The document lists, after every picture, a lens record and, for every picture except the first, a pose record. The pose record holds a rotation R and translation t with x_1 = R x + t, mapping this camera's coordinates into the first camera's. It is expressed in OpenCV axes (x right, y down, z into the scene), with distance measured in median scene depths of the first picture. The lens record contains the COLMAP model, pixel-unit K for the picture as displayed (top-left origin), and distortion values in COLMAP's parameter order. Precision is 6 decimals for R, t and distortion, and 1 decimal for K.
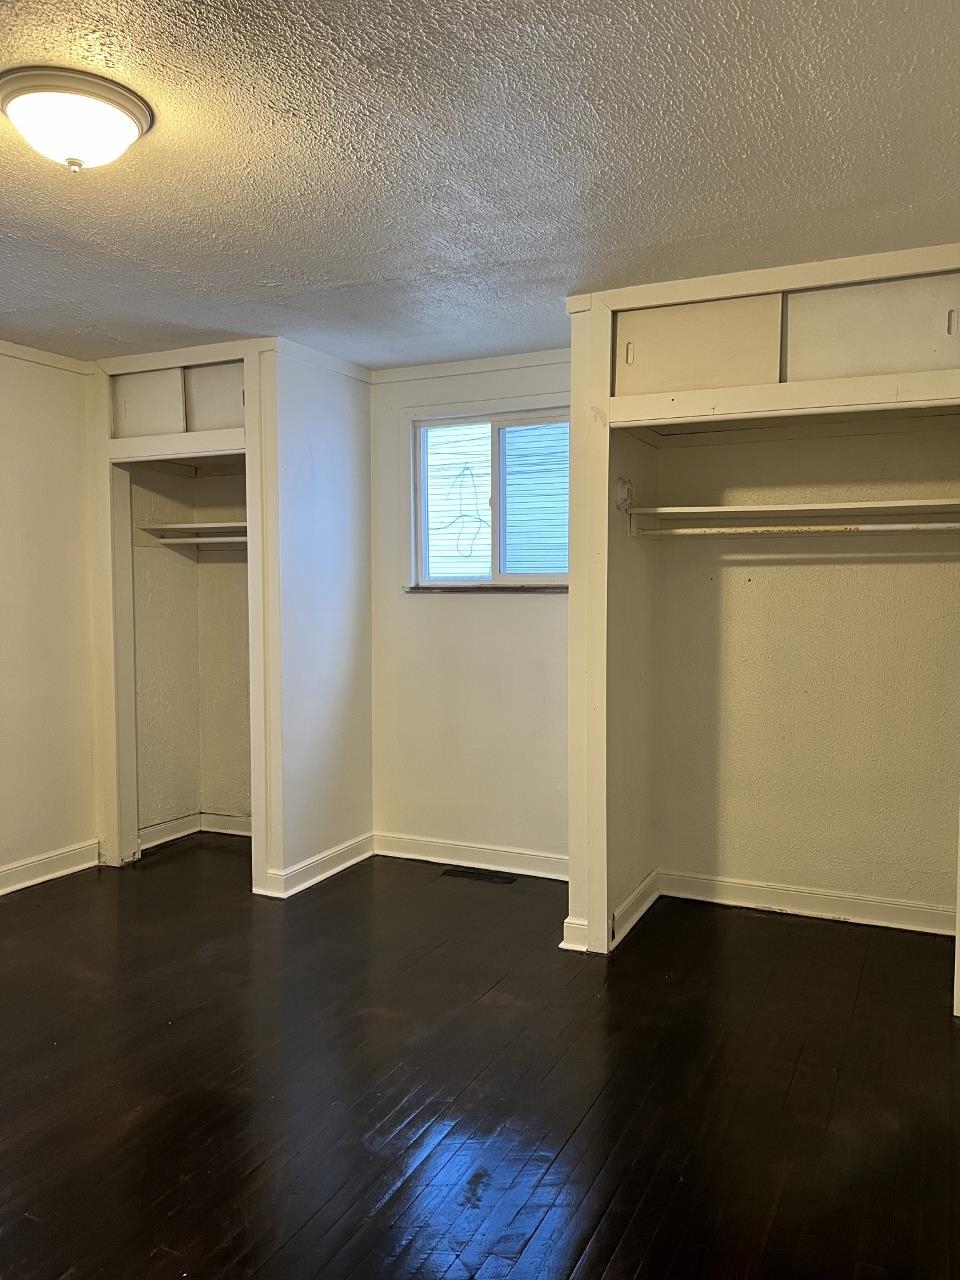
lens RADIAL K [[957.5, 0, 484.1], [0, 957.5, 649.2], [0, 0, 1]] dist [0.023297, -0.030830]
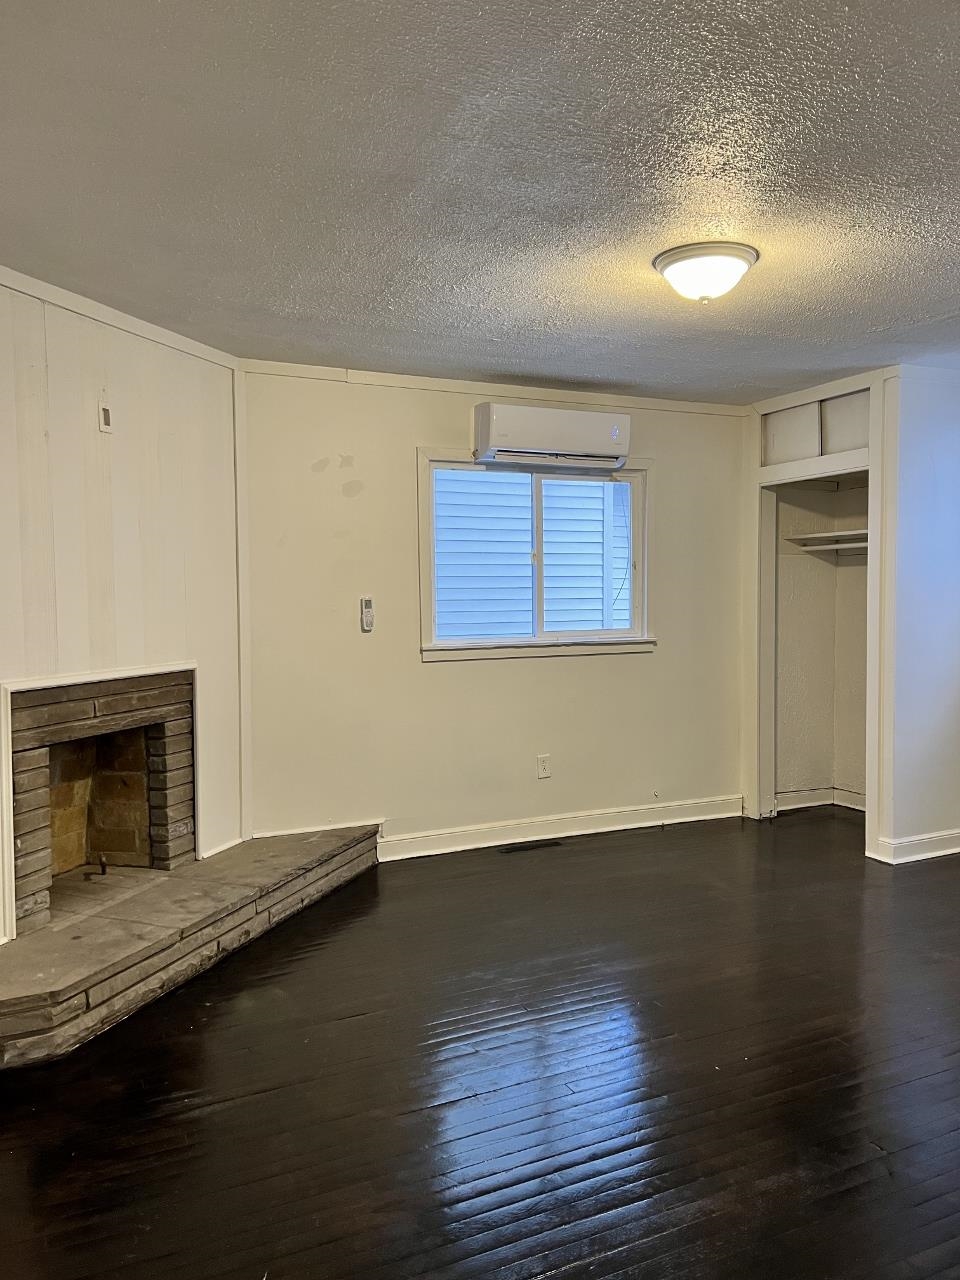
lens RADIAL K [[962.3, 0, 481.1], [0, 962.3, 640.4], [0, 0, 1]] dist [0.001330, 0.000994]
pose [[0.768513, 0.021740, -0.639464, 0.128074], [-0.031083, 0.999511, -0.003375, 0.016749], [0.639078, 0.022471, 0.768813, -0.165528]]
